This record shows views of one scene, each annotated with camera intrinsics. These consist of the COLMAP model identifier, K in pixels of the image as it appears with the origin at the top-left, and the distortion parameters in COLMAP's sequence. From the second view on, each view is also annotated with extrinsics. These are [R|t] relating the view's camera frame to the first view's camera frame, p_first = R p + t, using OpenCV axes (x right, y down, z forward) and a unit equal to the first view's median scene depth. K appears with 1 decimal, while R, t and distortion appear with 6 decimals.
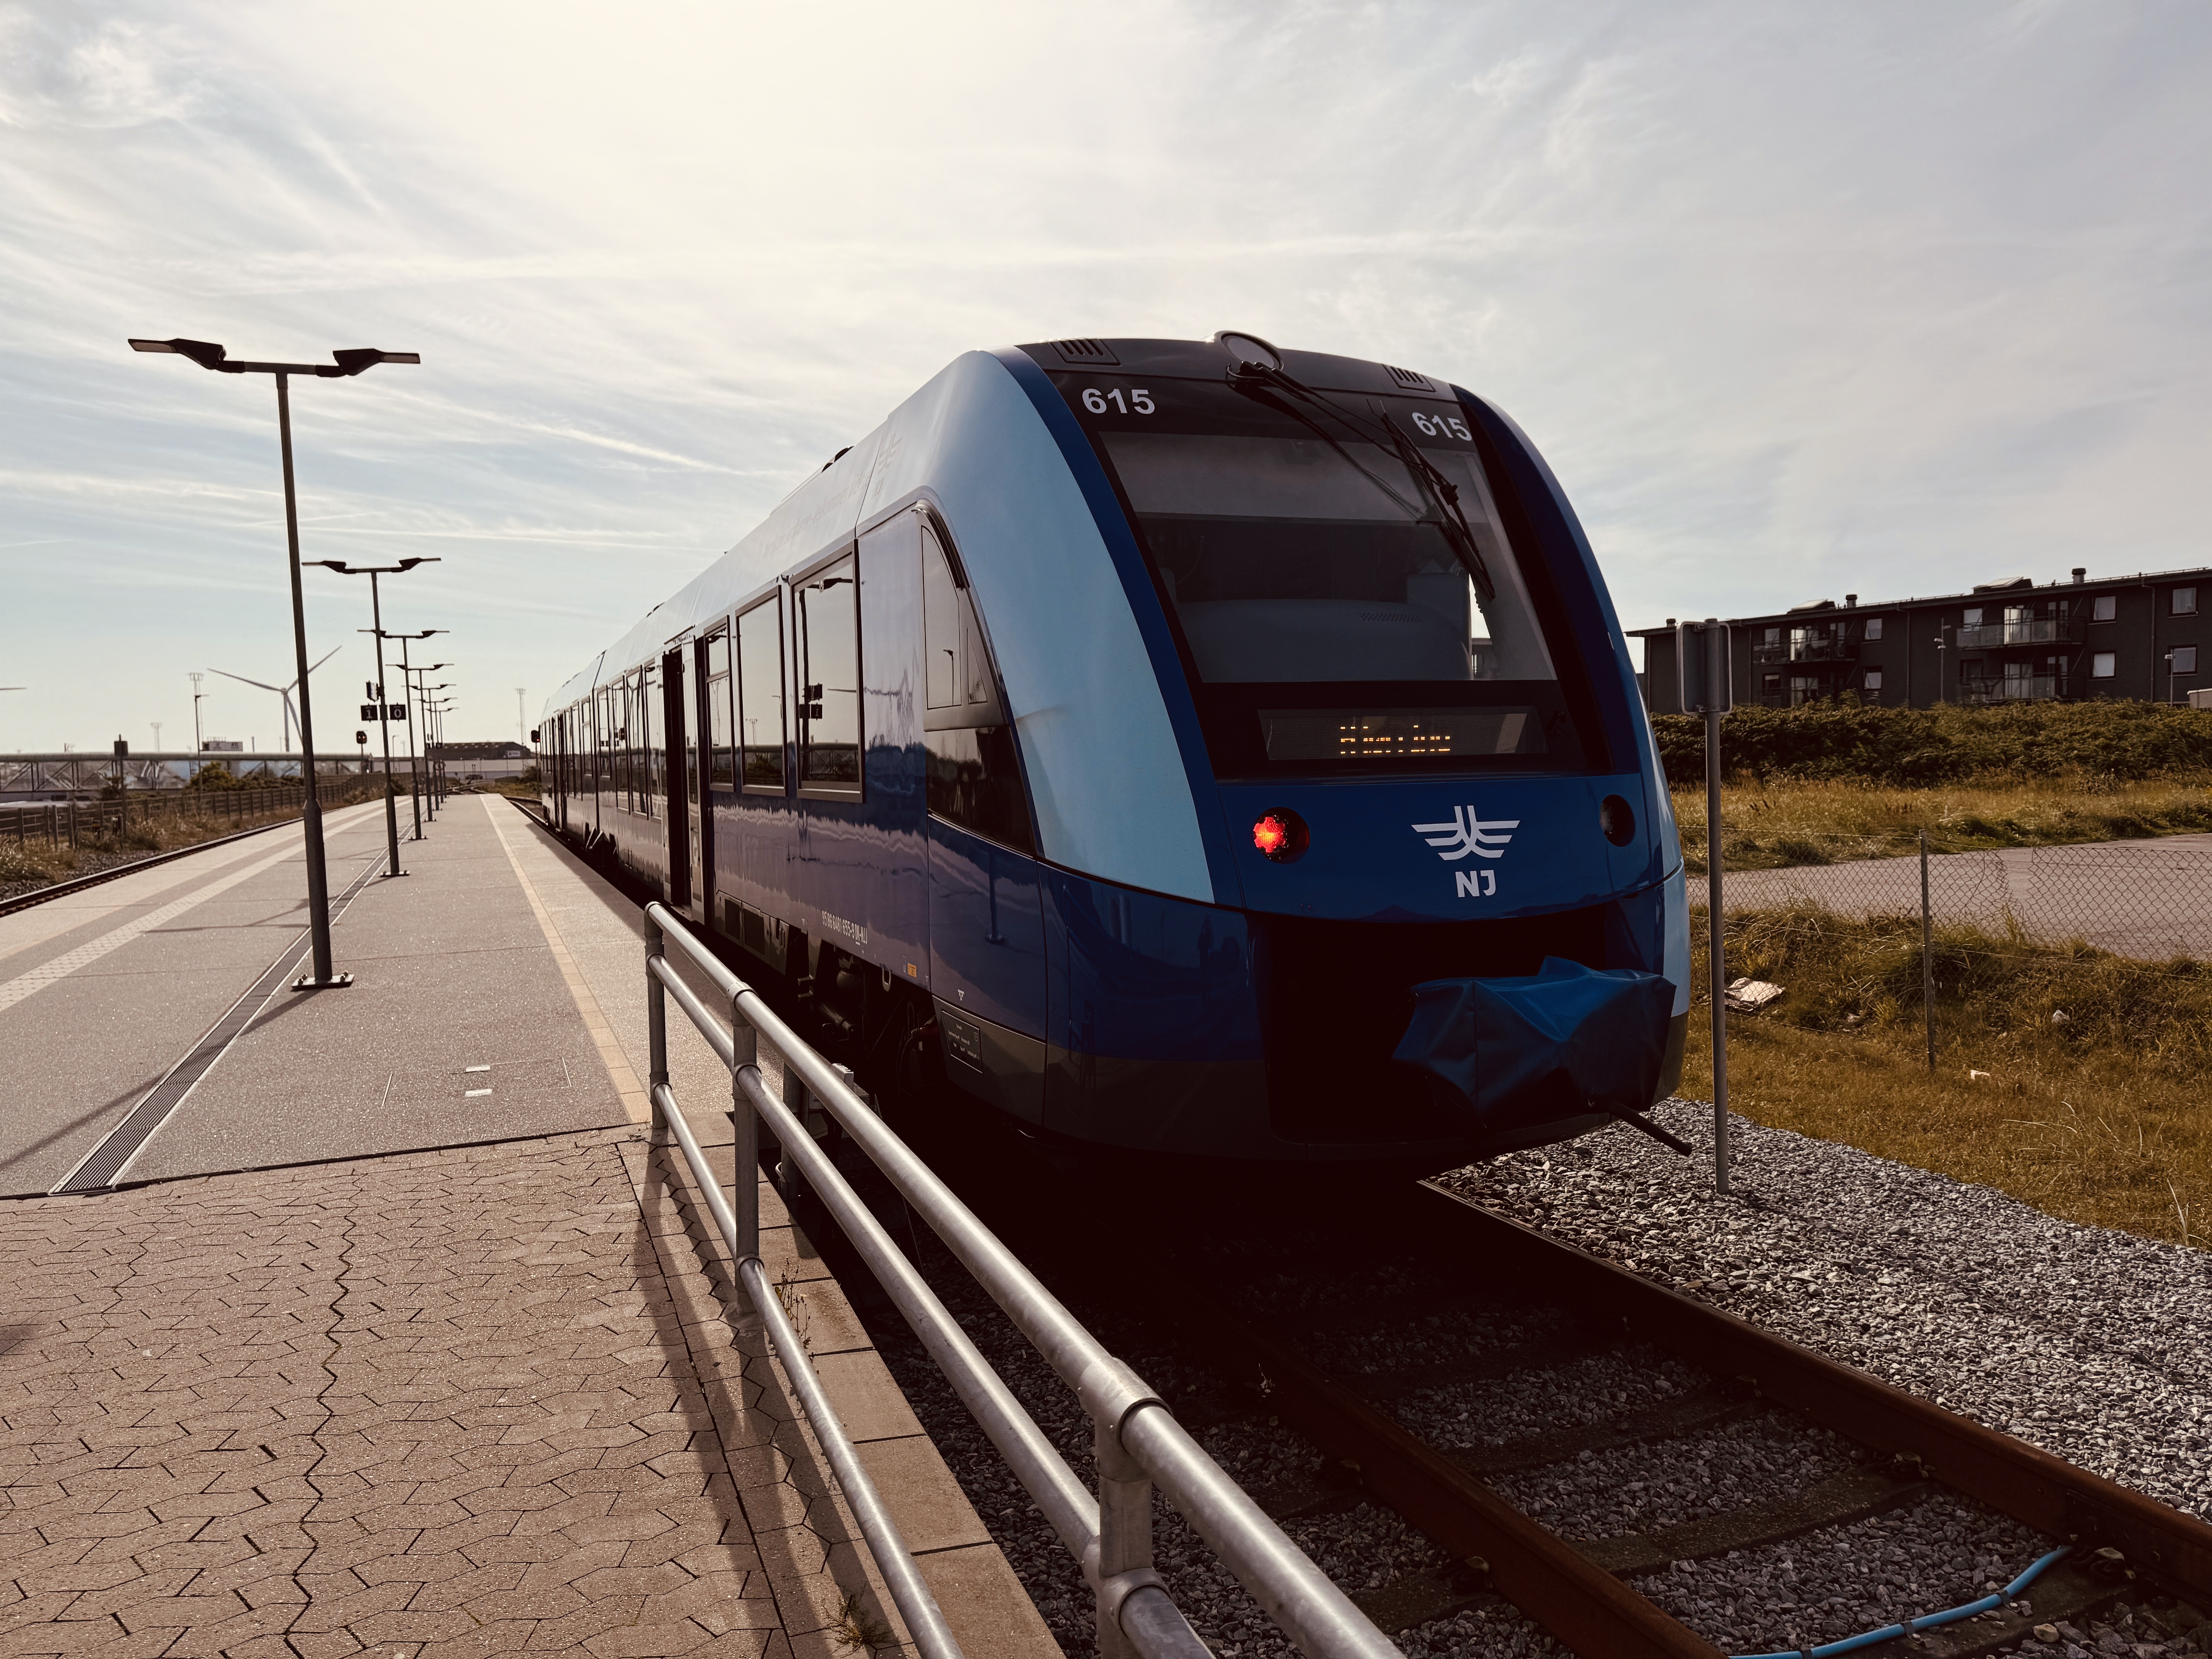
lens RADIAL K [[1556.6, 0, 1120.4], [0, 1556.6, 866.8], [0, 0, 1]] dist [0.051422, -0.061610]
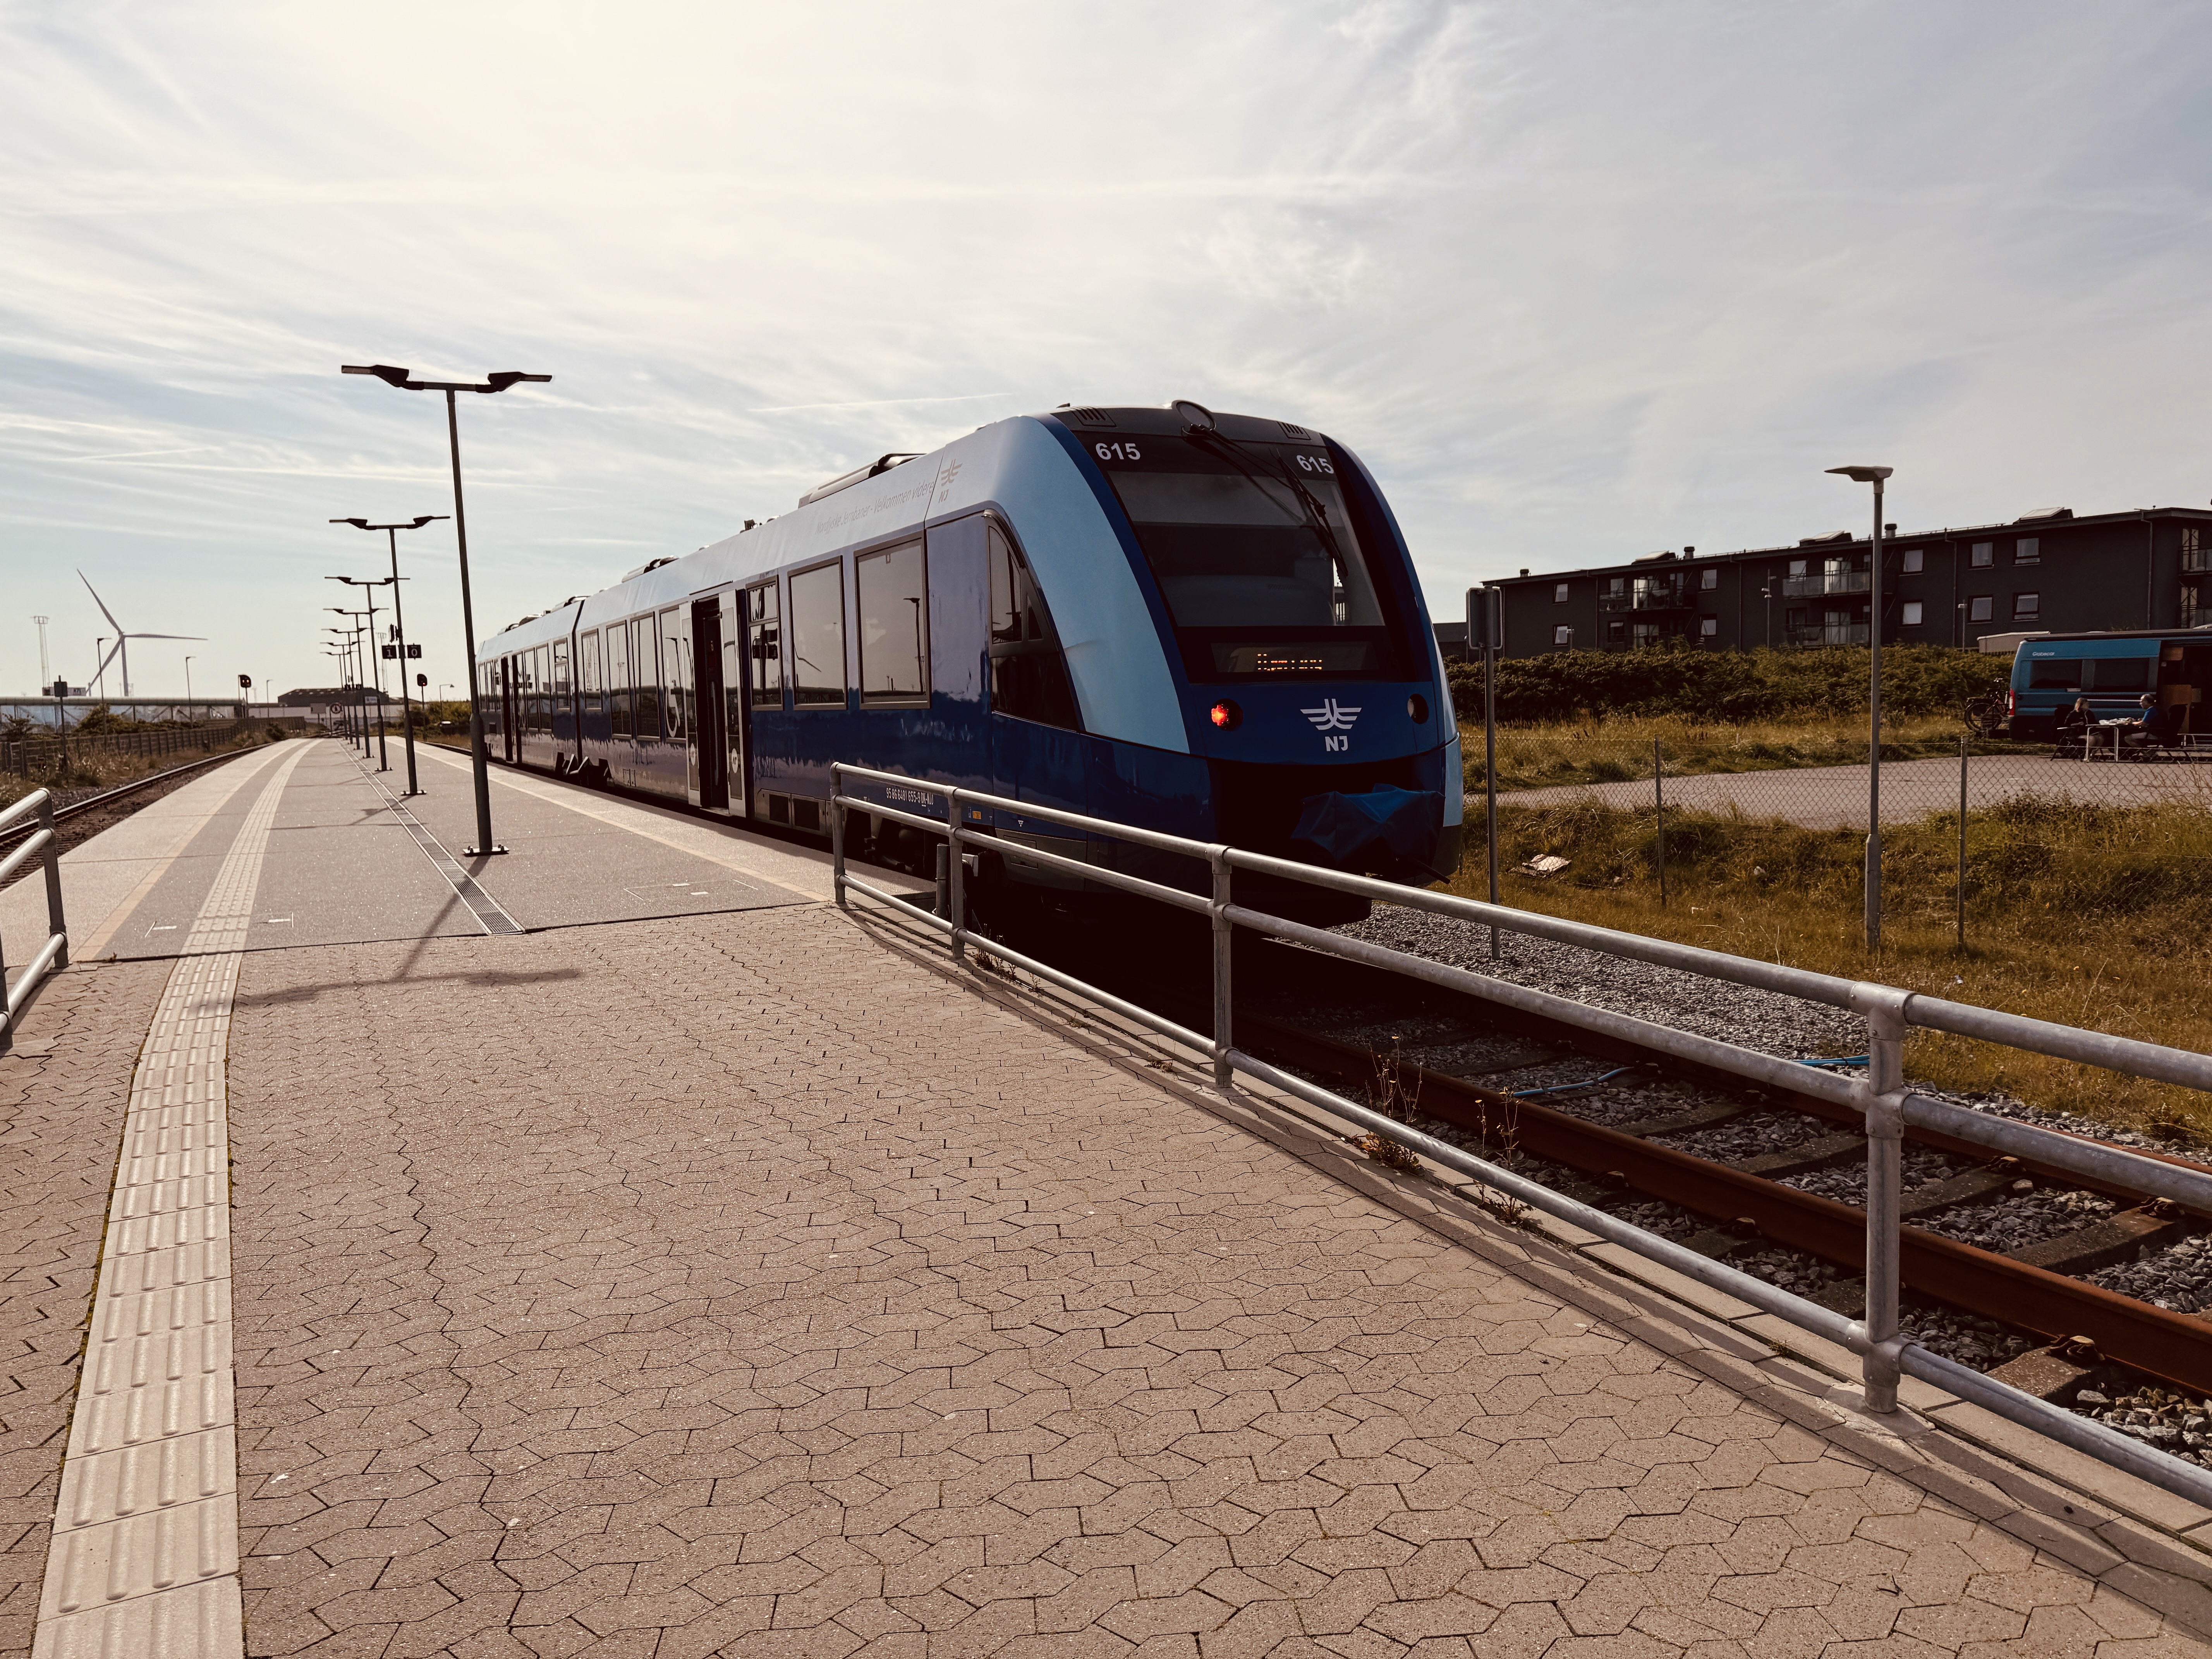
lens RADIAL K [[1556.6, 0, 1122.1], [0, 1556.6, 853.0], [0, 0, 1]] dist [0.051422, -0.061610]
pose [[0.996648, -0.009748, 0.081221, -0.040102], [0.007657, 0.999632, 0.026014, 0.022737], [-0.081445, -0.025305, 0.996357, -0.187537]]
